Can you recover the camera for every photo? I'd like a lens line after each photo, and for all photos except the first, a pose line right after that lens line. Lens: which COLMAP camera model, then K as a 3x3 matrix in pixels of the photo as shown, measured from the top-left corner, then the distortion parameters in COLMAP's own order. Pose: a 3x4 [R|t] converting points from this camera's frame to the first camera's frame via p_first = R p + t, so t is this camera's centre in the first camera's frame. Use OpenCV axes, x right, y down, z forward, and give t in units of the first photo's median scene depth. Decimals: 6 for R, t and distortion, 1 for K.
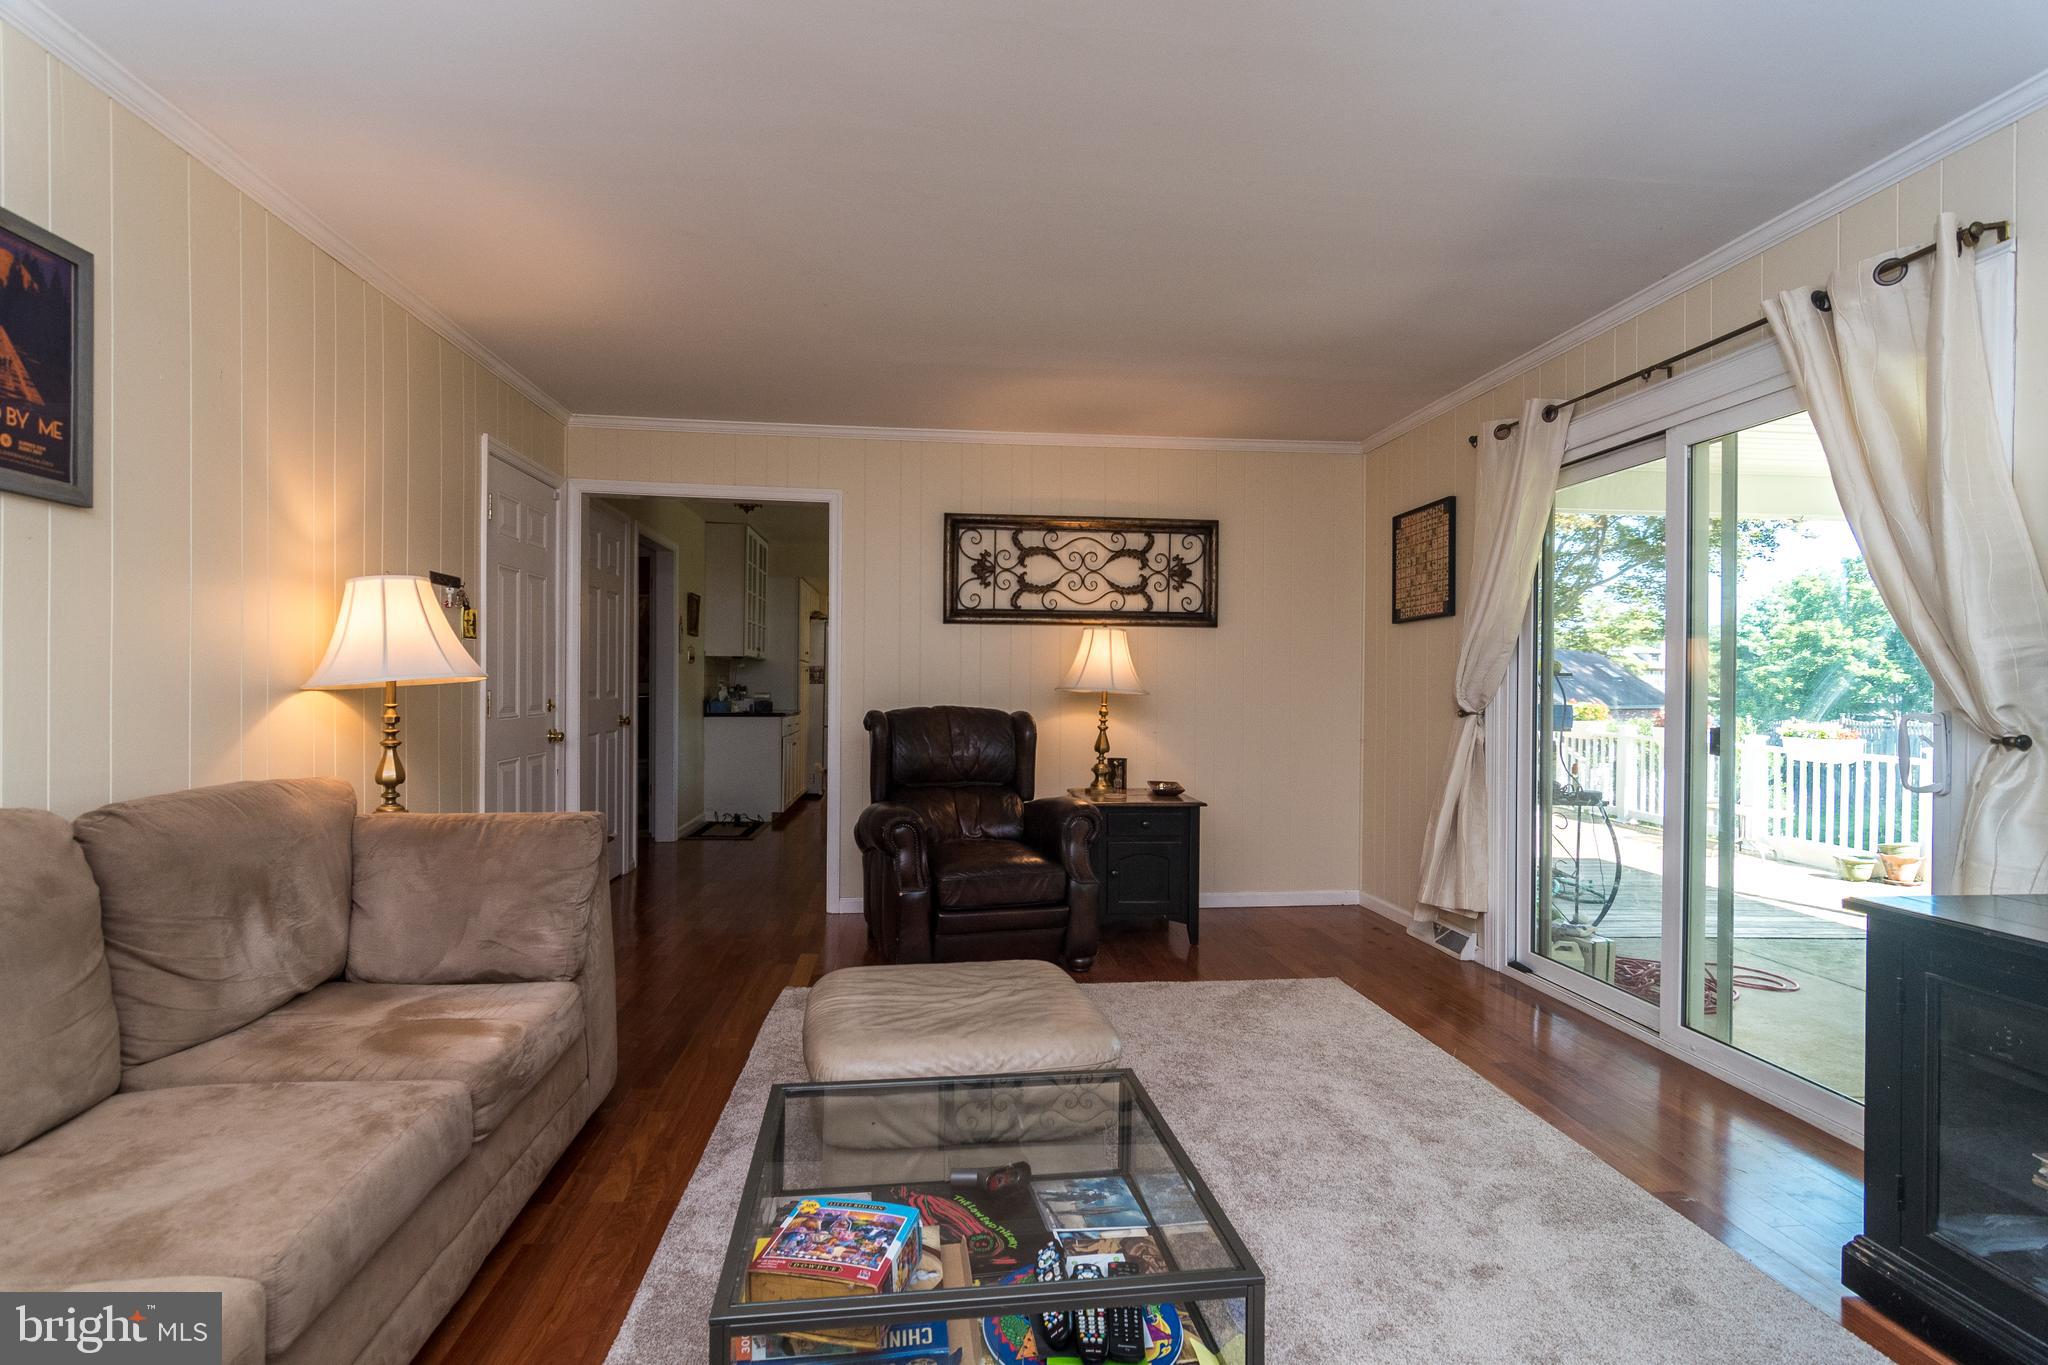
lens RADIAL K [[1005.1, 0, 1027.7], [0, 1005.1, 687.0], [0, 0, 1]] dist [-0.004304, 0.002140]
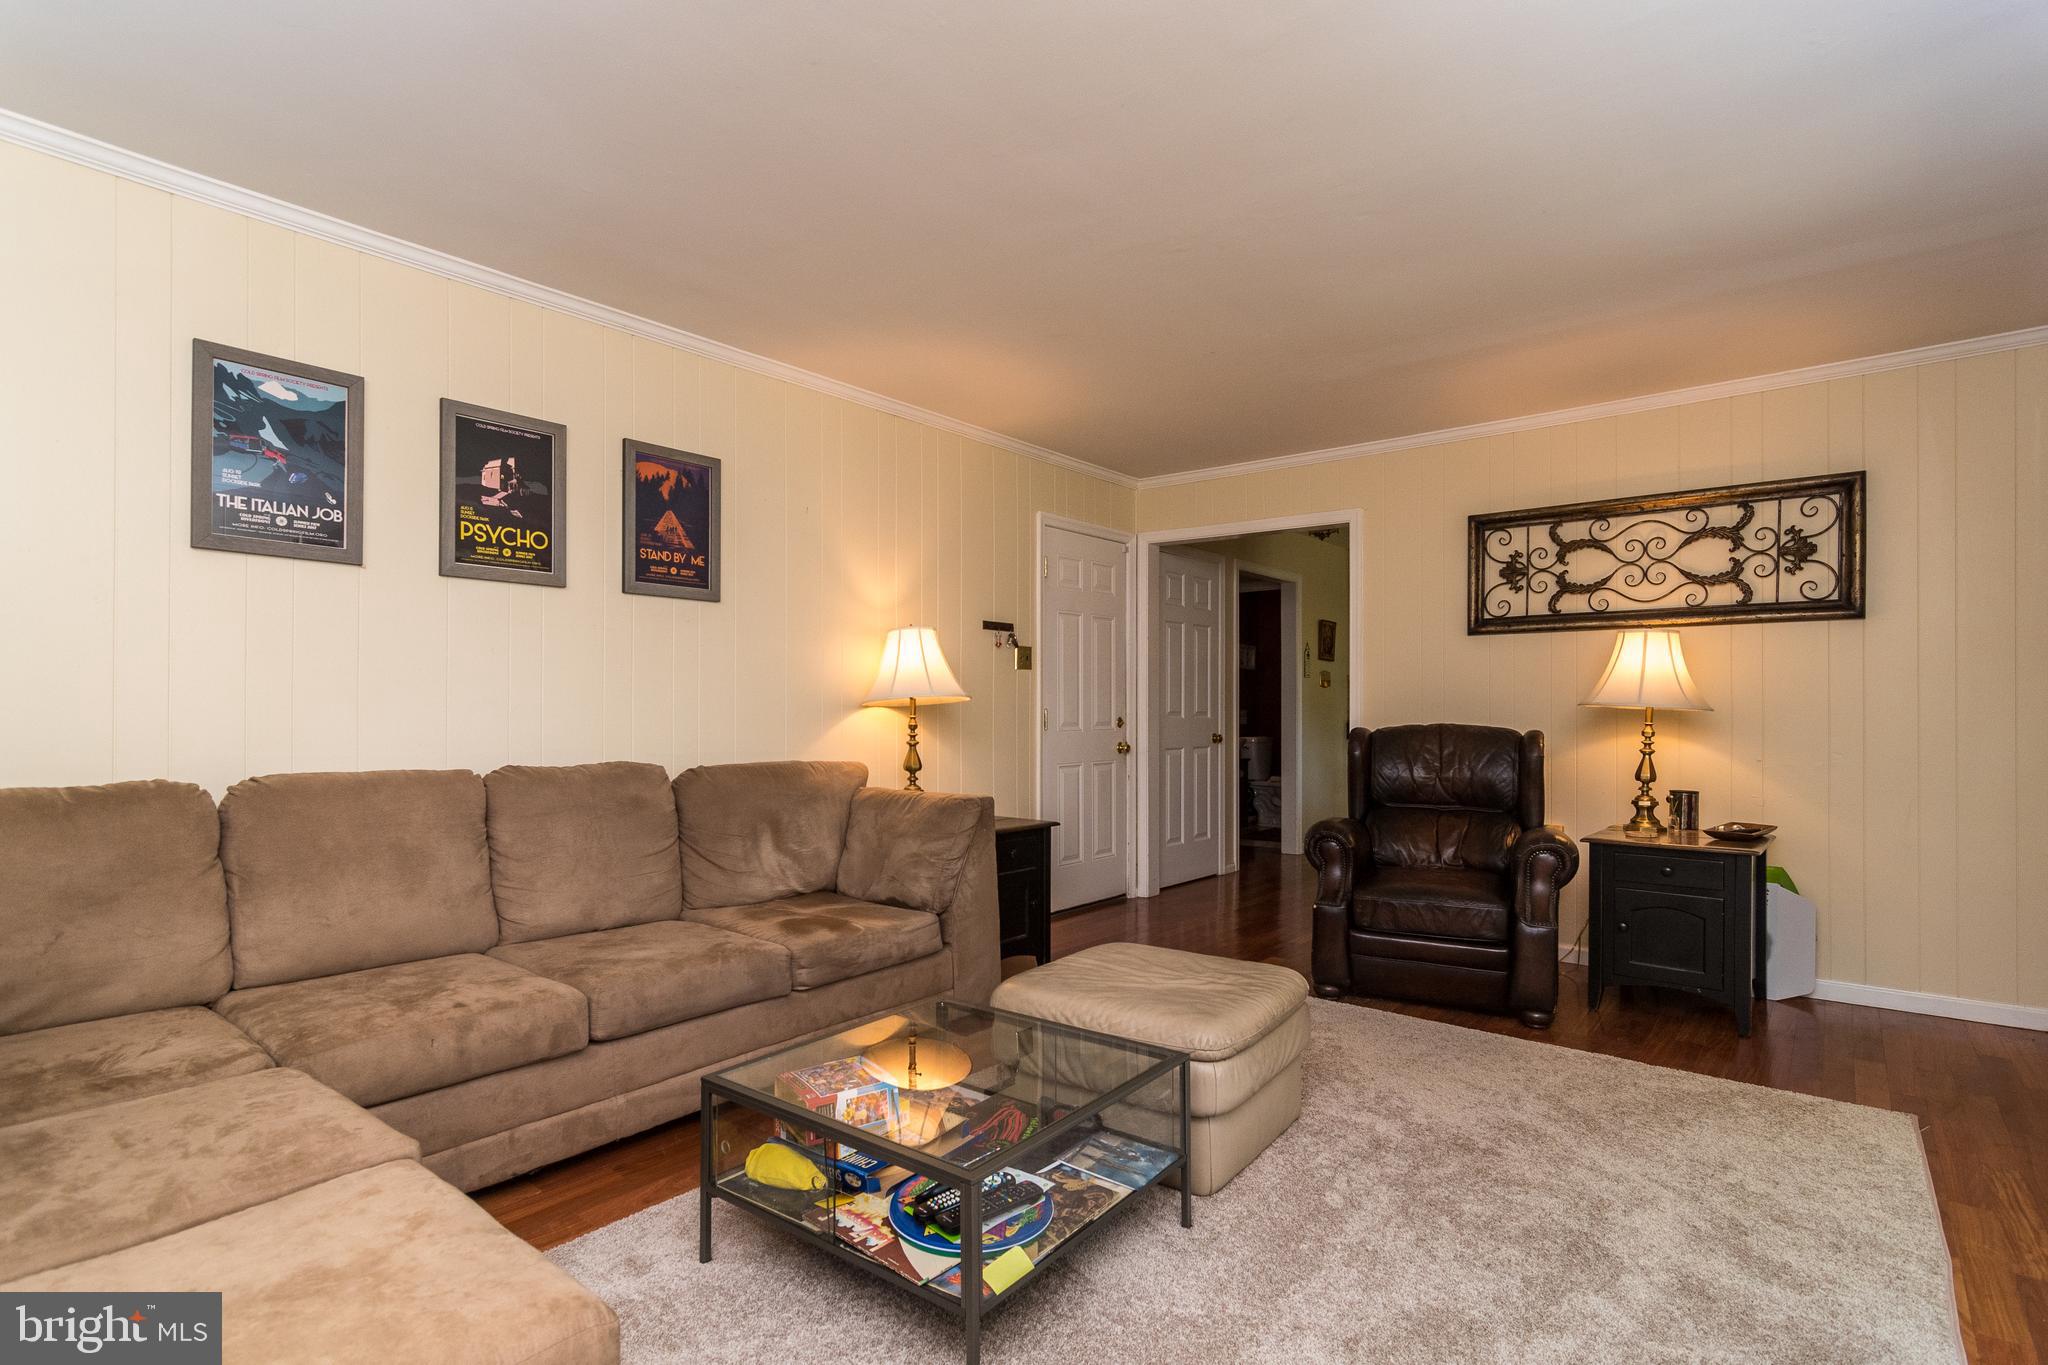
lens RADIAL K [[1005.1, 0, 1005.0], [0, 1005.1, 707.2], [0, 0, 1]] dist [-0.004304, 0.002140]
pose [[0.692820, -0.007853, -0.721068, 0.287721], [0.001598, 0.999955, -0.009356, 0.010744], [0.721109, 0.005330, 0.692801, 0.053550]]
